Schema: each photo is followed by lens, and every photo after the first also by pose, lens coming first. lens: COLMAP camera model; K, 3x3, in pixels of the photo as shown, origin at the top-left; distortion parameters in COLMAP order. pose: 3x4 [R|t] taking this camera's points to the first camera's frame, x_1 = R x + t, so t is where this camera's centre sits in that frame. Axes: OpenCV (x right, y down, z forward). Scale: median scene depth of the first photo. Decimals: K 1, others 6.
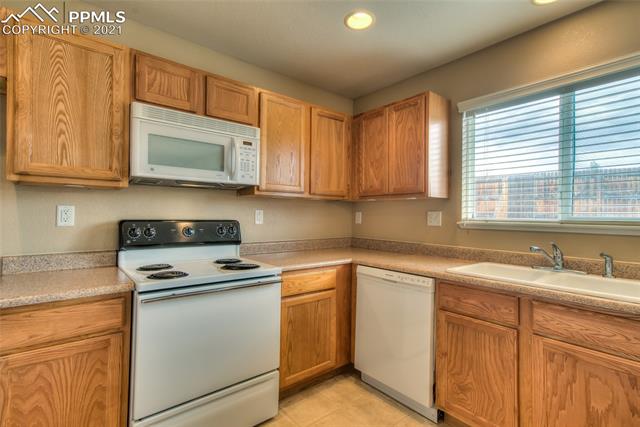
lens RADIAL K [[310.0, 0, 316.9], [0, 310.0, 209.9], [0, 0, 1]] dist [0.020426, 0.000414]
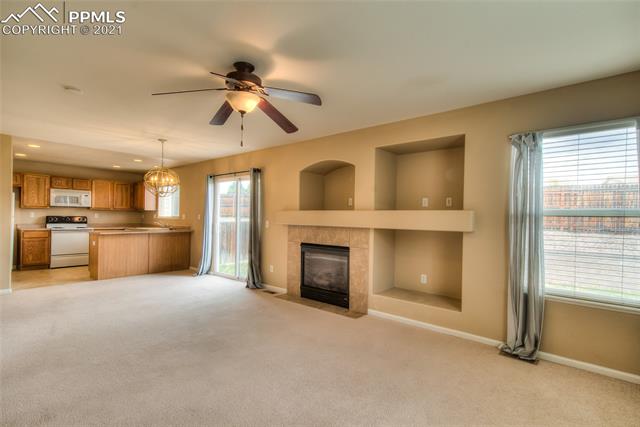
lens RADIAL K [[312.8, 0, 320.2], [0, 312.8, 218.1], [0, 0, 1]] dist [0.023158, 0.000505]
pose [[0.985121, 0.002441, 0.171847, 1.958897], [-0.004885, 0.999893, 0.013801, -0.013462], [-0.171794, -0.014435, 0.985027, -3.345203]]
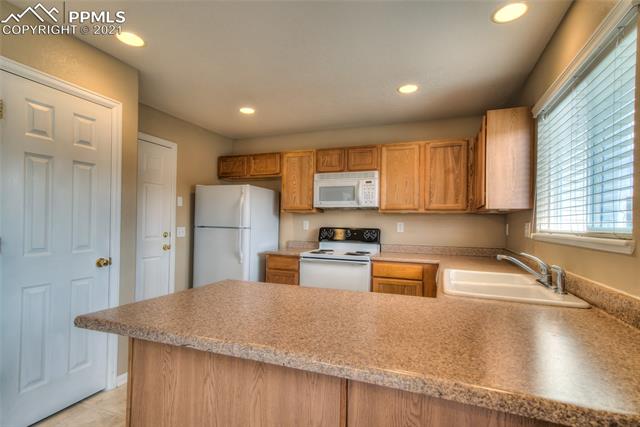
lens RADIAL K [[312.8, 0, 320.2], [0, 312.8, 218.1], [0, 0, 1]] dist [0.023158, 0.000505]
pose [[0.491848, -0.016984, -0.870515, 1.153216], [0.001108, 0.999821, -0.018881, 0.009679], [0.870680, 0.008322, 0.491779, -0.049496]]
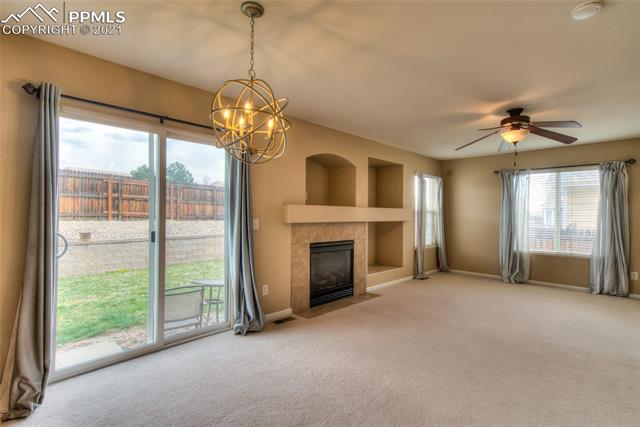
lens RADIAL K [[310.0, 0, 316.9], [0, 310.0, 209.9], [0, 0, 1]] dist [0.020426, 0.000414]
pose [[-0.099851, 0.005111, 0.994989, 0.196645], [-0.014240, 0.999877, -0.006565, 0.005562], [-0.994900, -0.014825, -0.099766, -0.739272]]
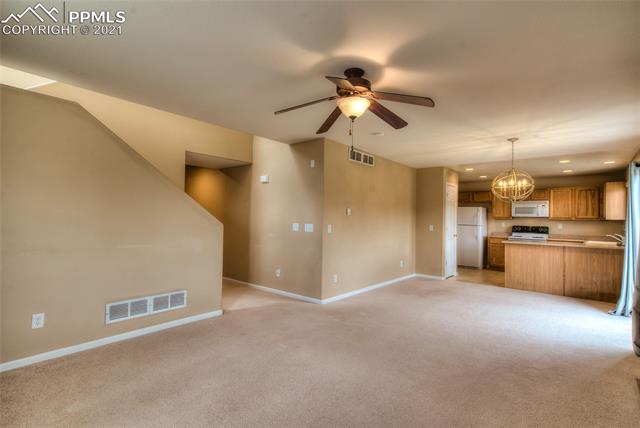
lens RADIAL K [[310.0, 0, 316.9], [0, 310.0, 210.4], [0, 0, 1]] dist [0.020426, 0.000414]
pose [[0.172420, -0.034711, -0.984412, 3.096129], [-0.008812, 0.999285, -0.036779, 0.003095], [0.984984, 0.015017, 0.171991, -2.377673]]
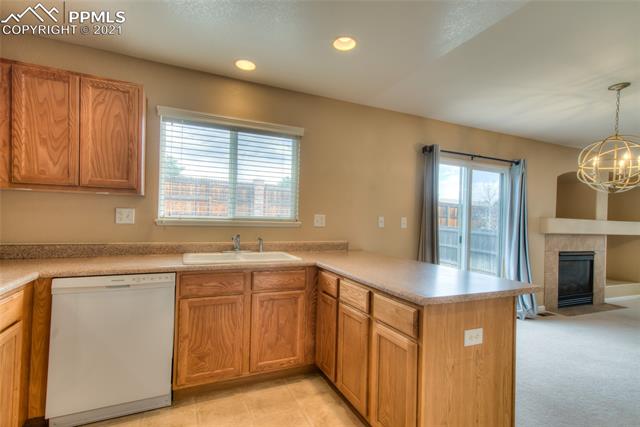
lens RADIAL K [[305.8, 0, 320.0], [0, 305.8, 213.5], [0, 0, 1]] dist [0.025918, 0.000747]
pose [[0.261137, 0.009548, 0.965255, -0.484619], [-0.039262, 0.999229, 0.000737, -0.004796], [-0.964503, -0.038090, 0.261310, 0.226982]]
